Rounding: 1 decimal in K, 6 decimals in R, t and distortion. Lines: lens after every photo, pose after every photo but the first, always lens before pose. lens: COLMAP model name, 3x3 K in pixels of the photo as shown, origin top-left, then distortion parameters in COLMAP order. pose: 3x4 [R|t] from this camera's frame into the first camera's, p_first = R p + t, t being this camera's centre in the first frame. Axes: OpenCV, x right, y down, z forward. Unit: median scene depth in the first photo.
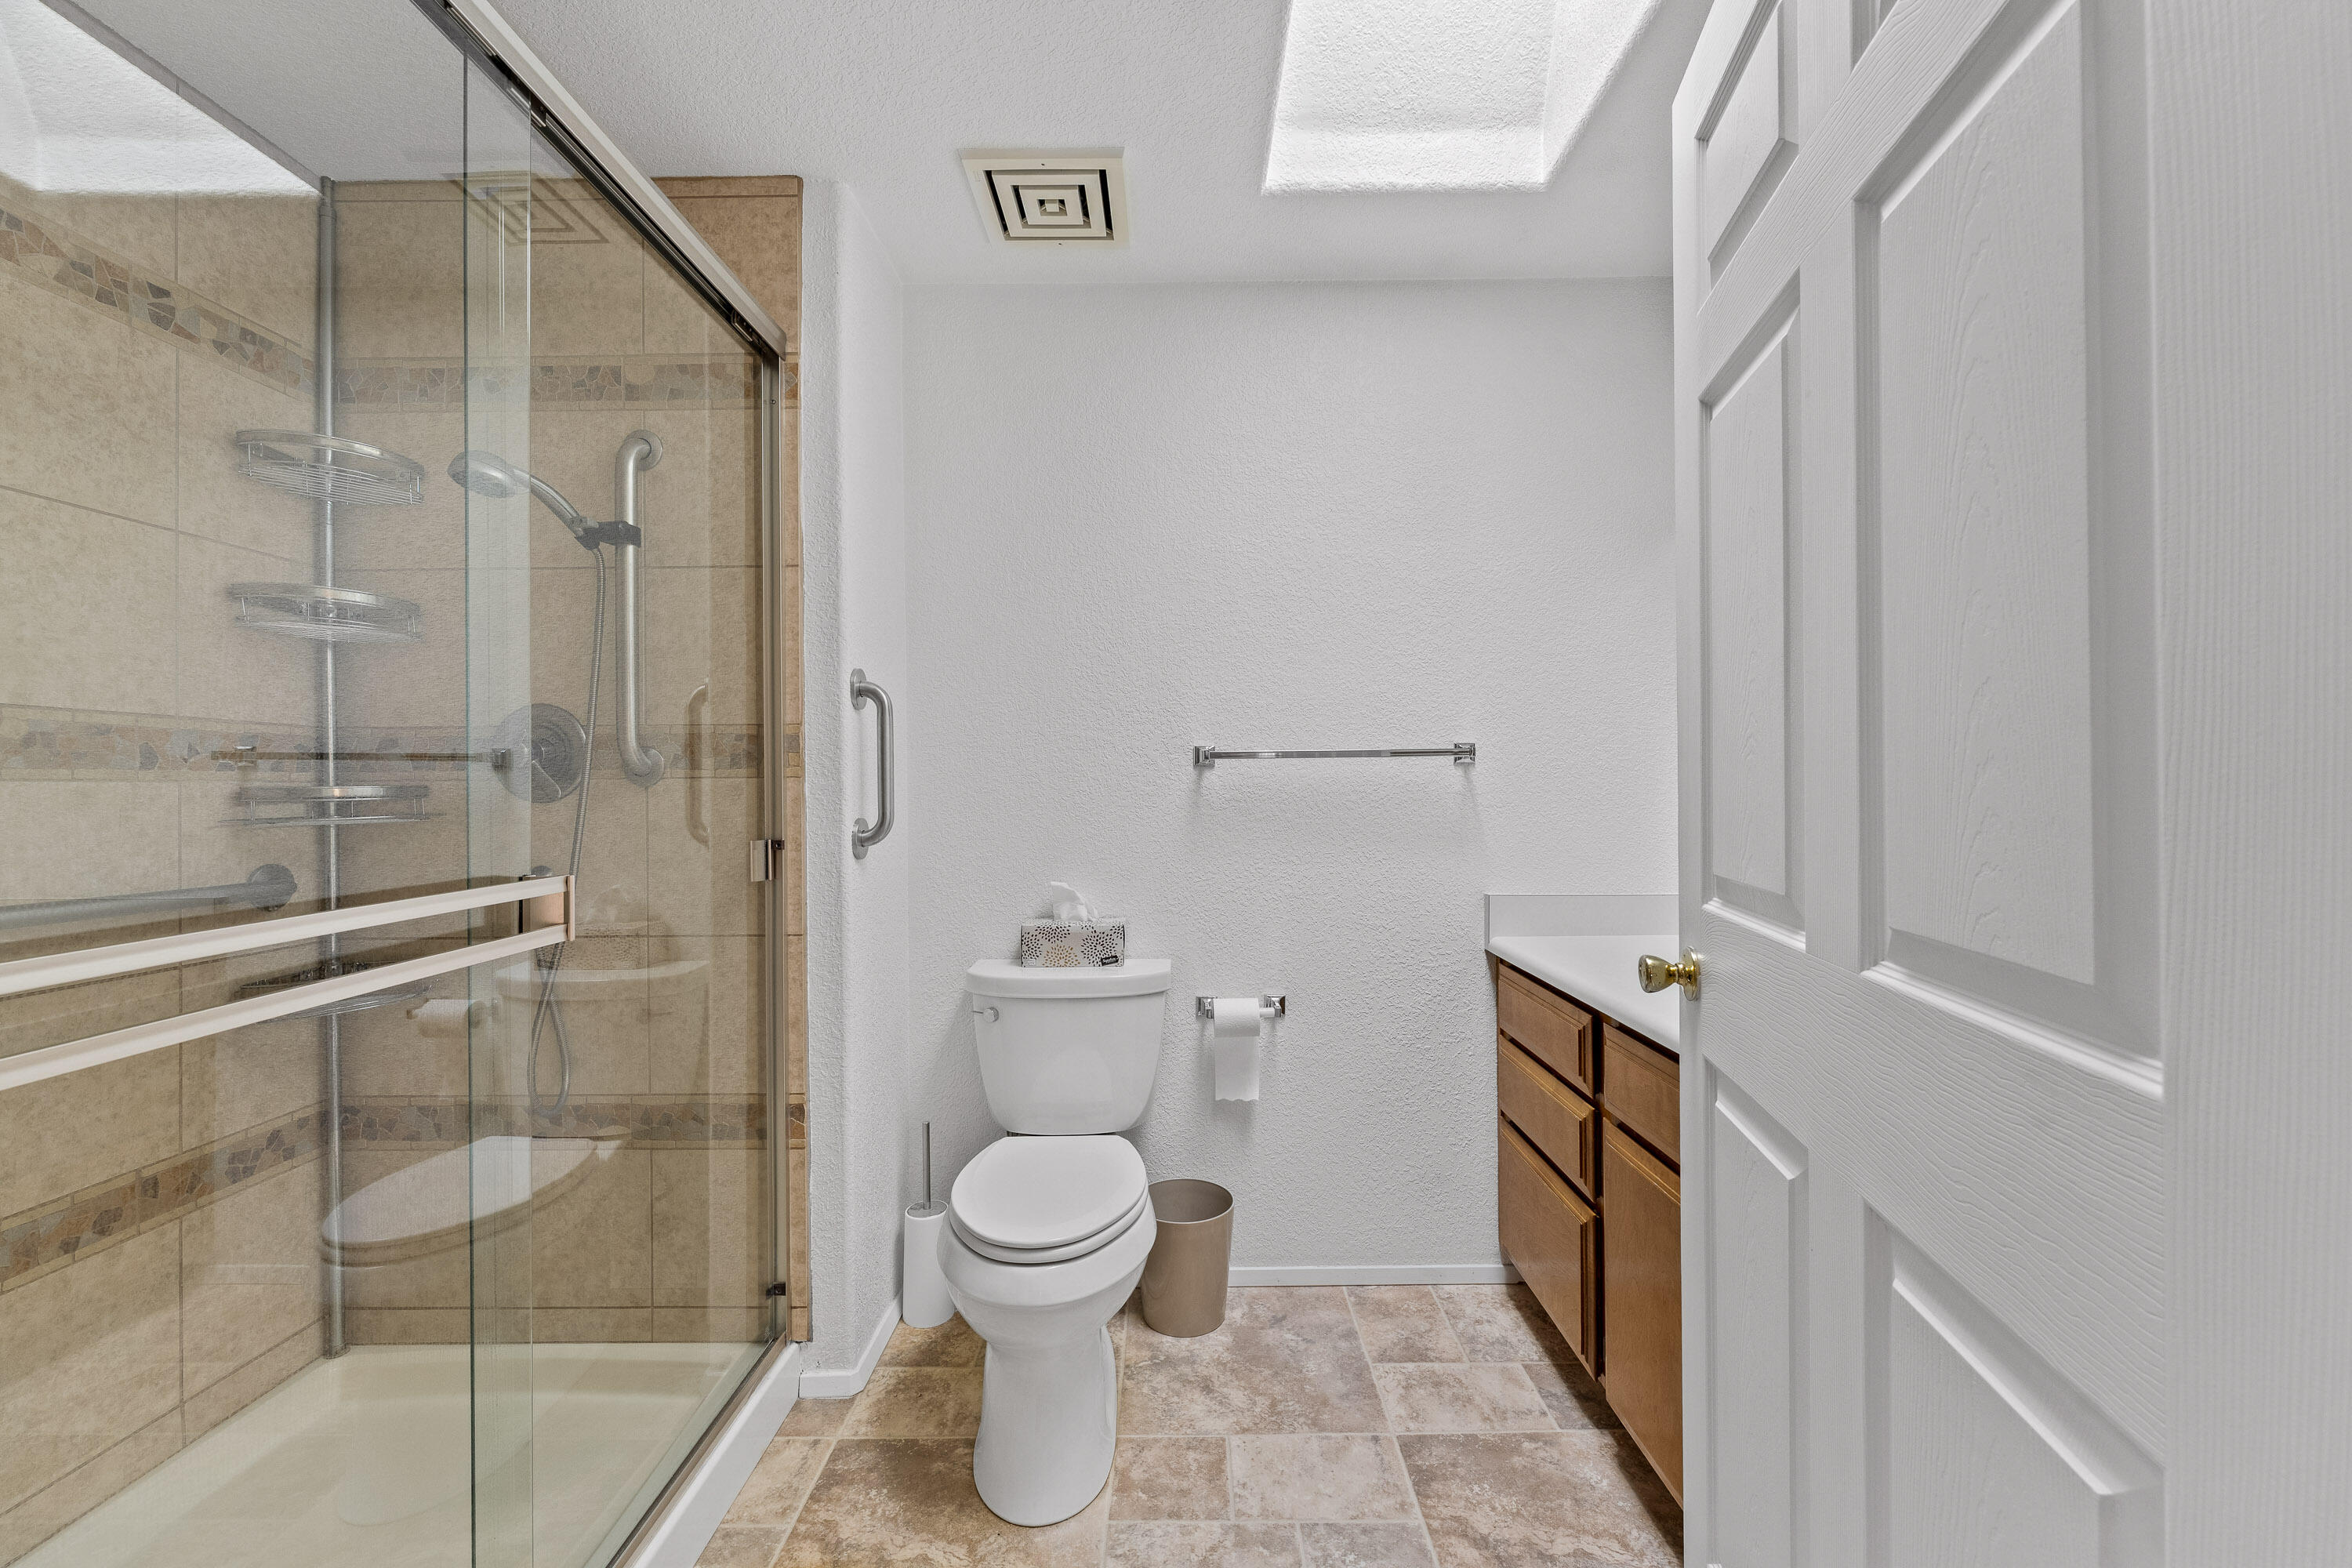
lens RADIAL K [[949.9, 0, 1176.0], [0, 949.9, 784.0], [0, 0, 1]] dist [-0.001341, -0.000158]
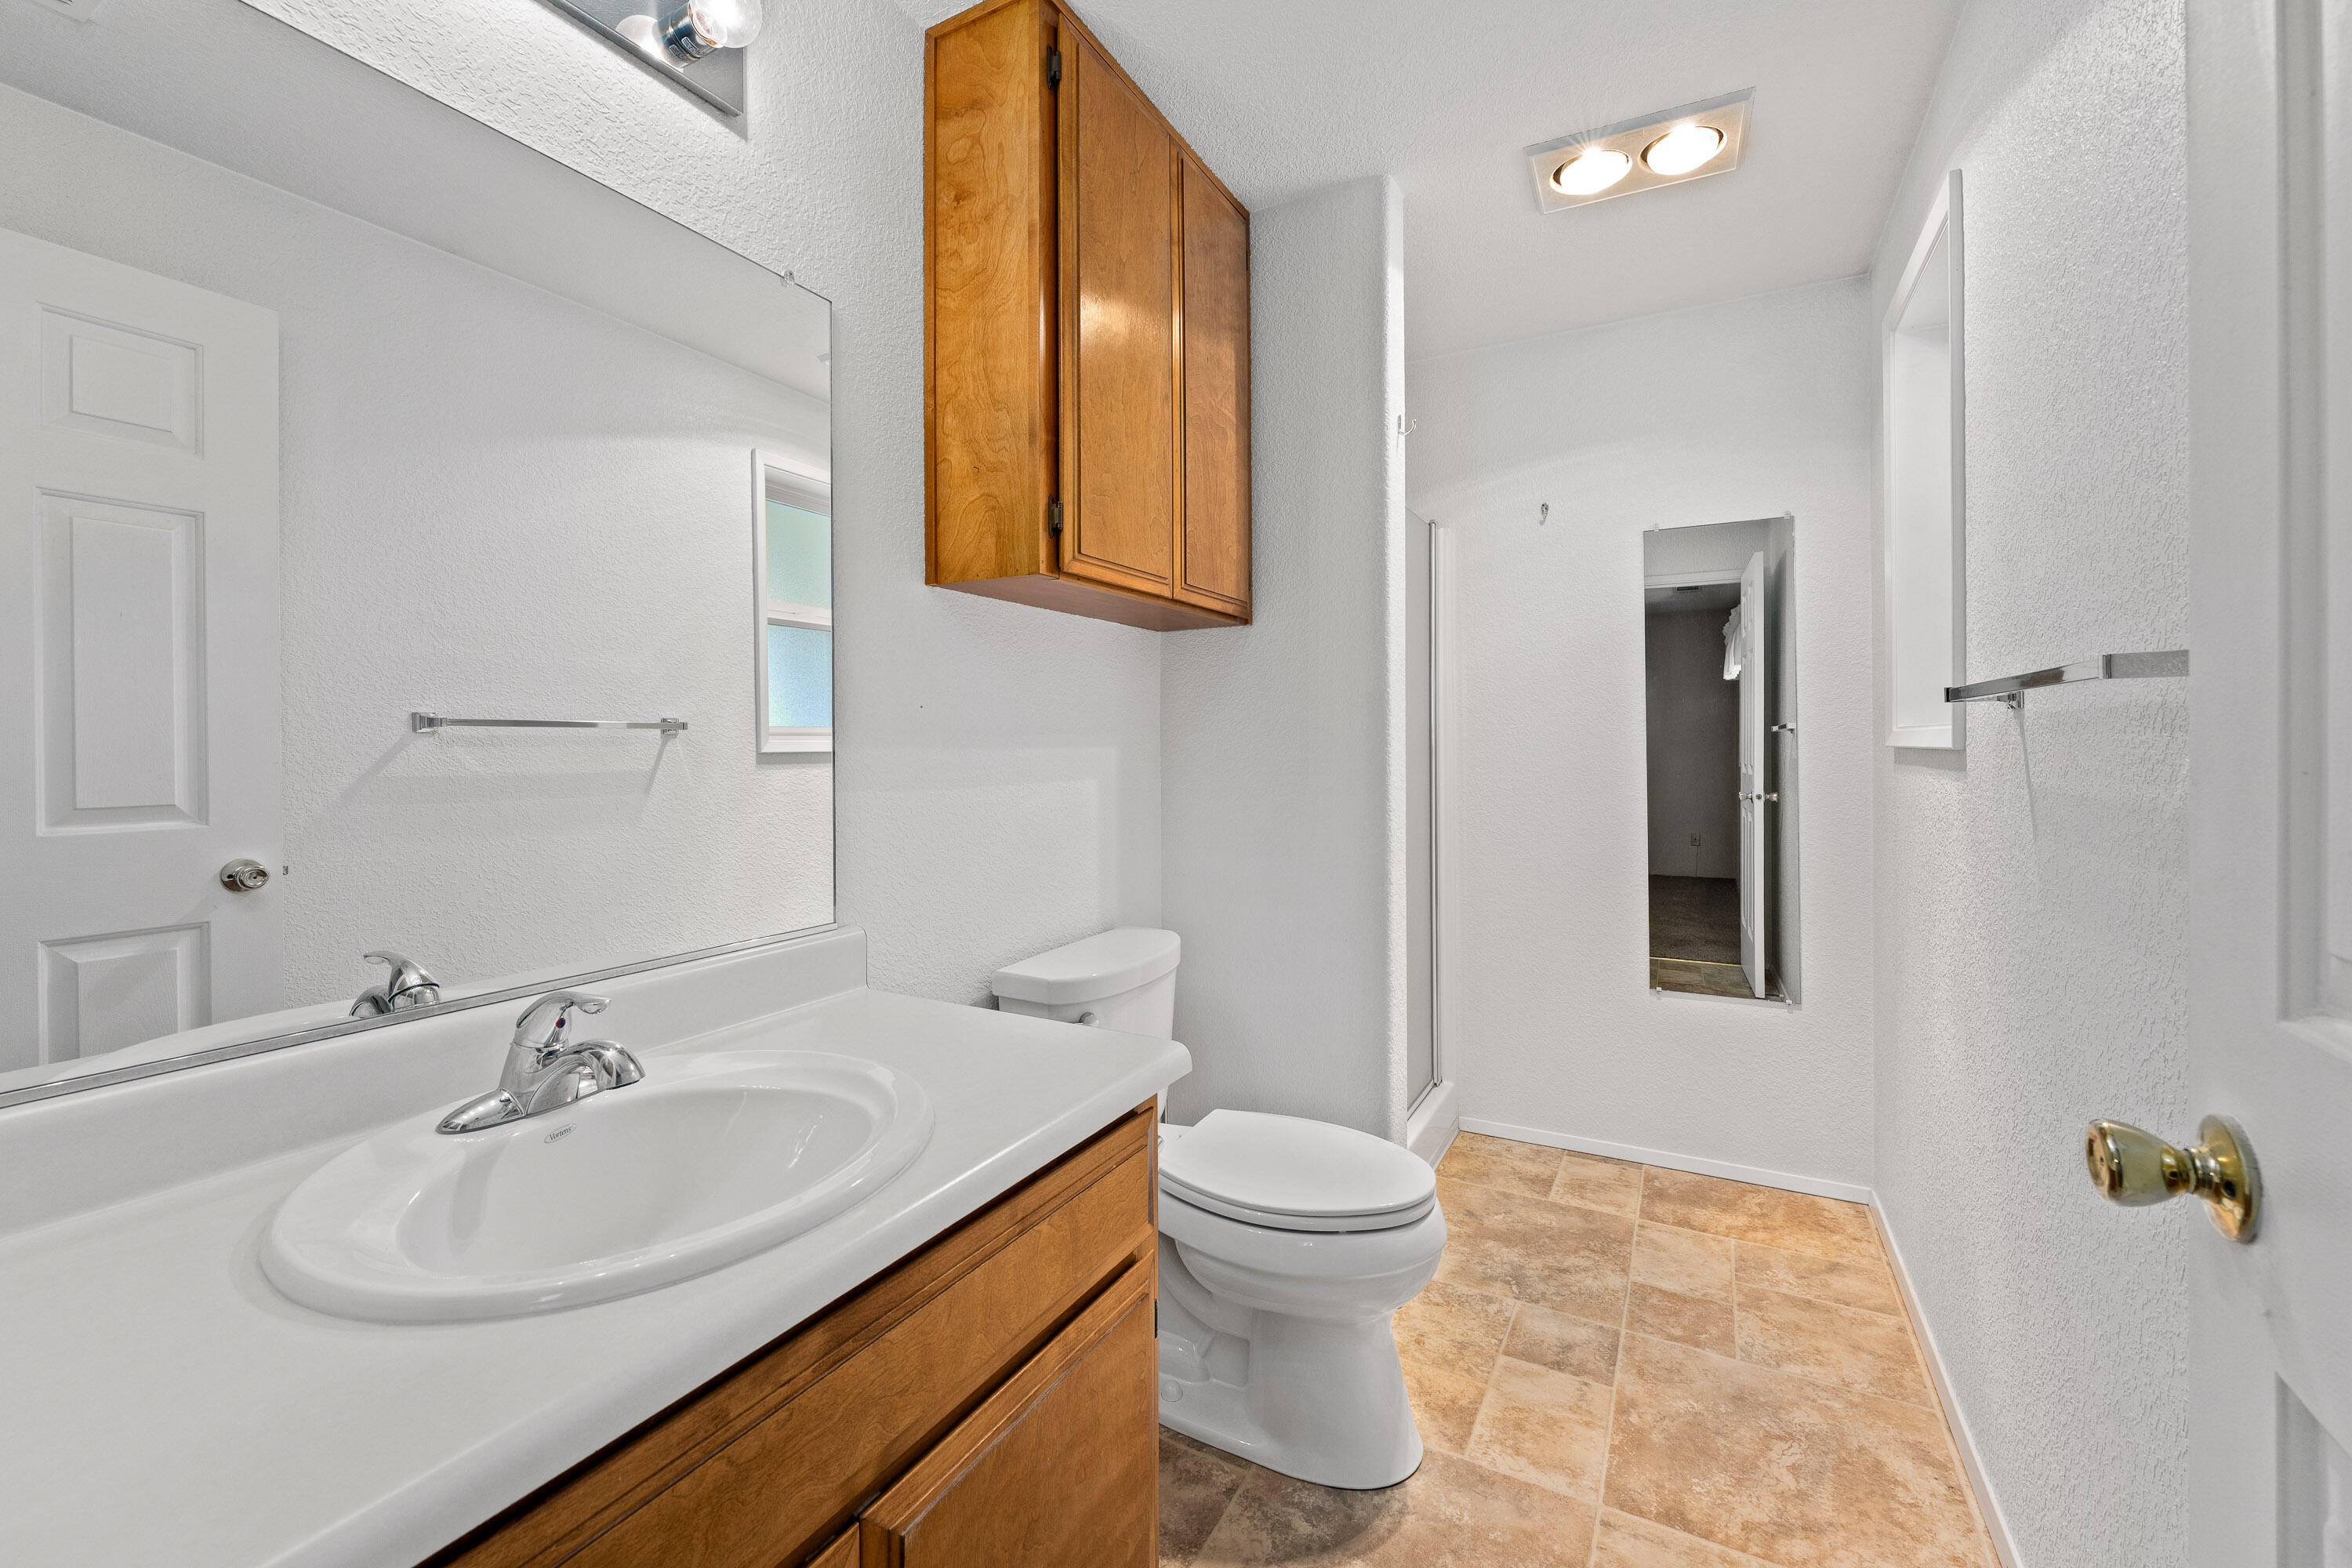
lens RADIAL K [[951.7, 0, 1168.8], [0, 951.7, 766.6], [0, 0, 1]] dist [-0.001542, -0.000255]
pose [[0.482484, -0.011936, 0.875824, -1.202666], [0.009517, 0.999920, 0.008384, 0.015057], [-0.875853, 0.004290, 0.482559, 0.867033]]
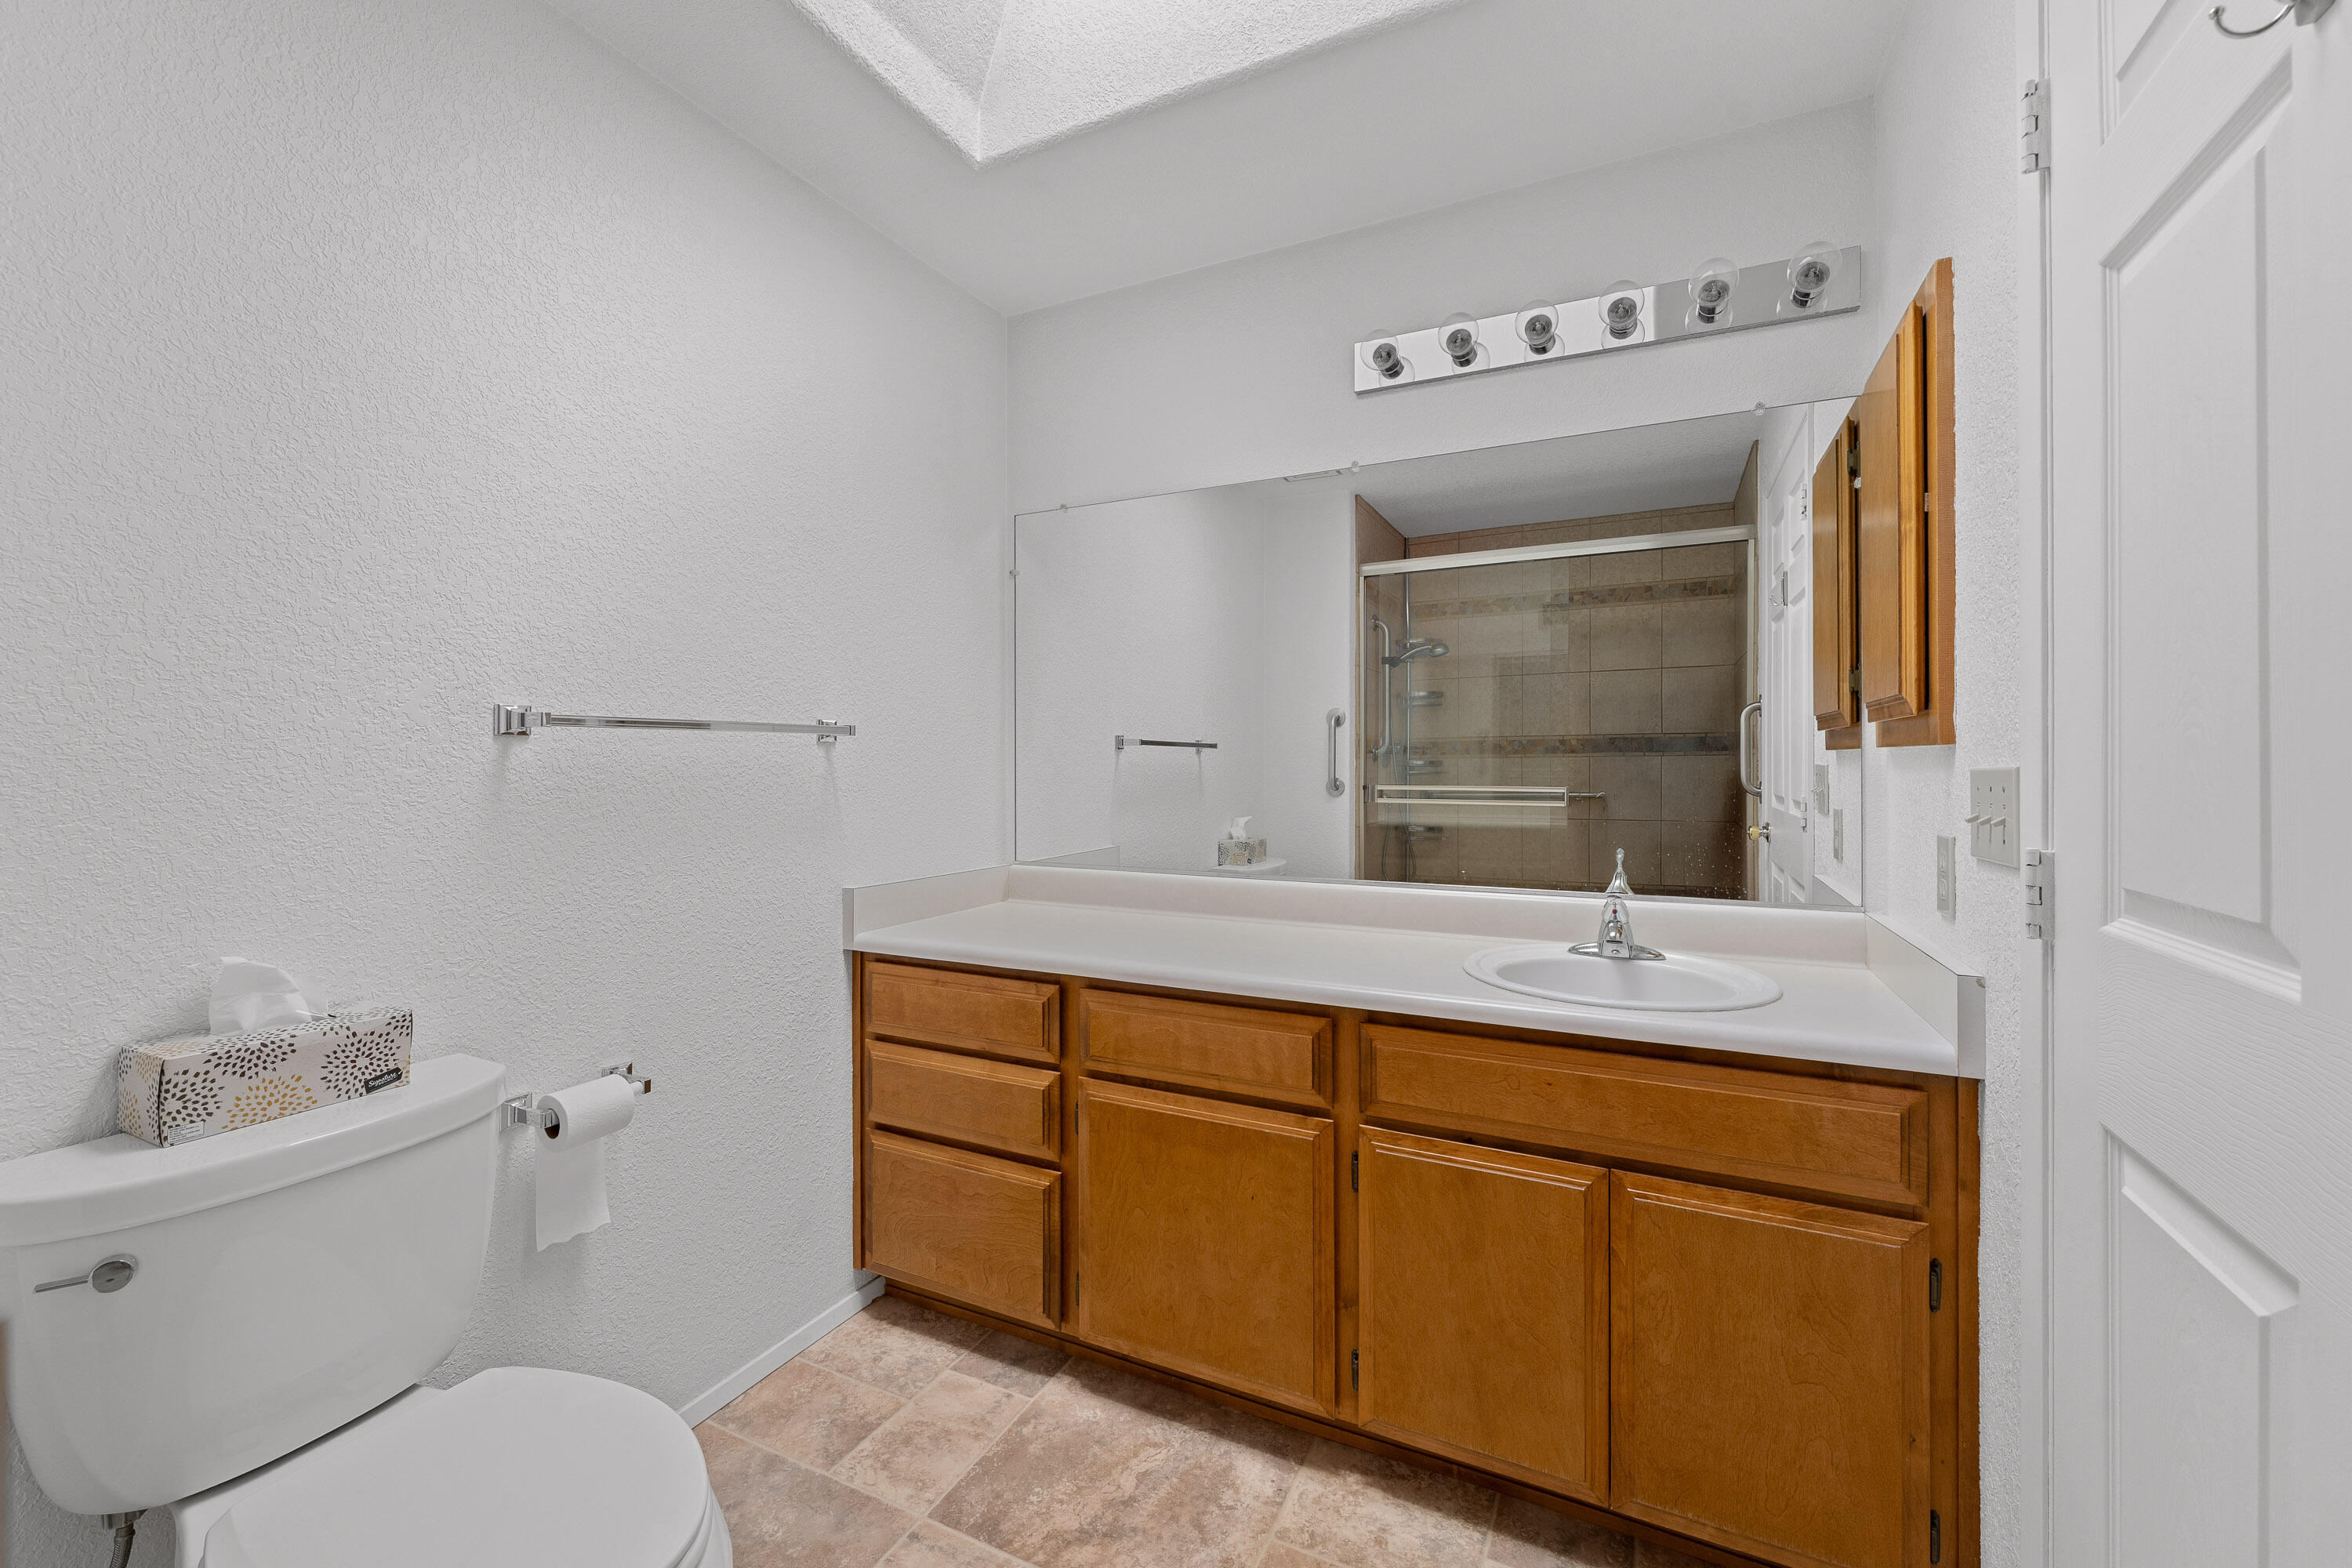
lens RADIAL K [[959.0, 0, 1179.2], [0, 959.0, 758.6], [0, 0, 1]] dist [-0.001167, -0.000144]
pose [[0.430439, 0.010352, 0.902561, -0.436169], [-0.004887, 0.999946, -0.009139, -0.000403], [-0.902607, -0.000477, 0.430466, 0.386706]]
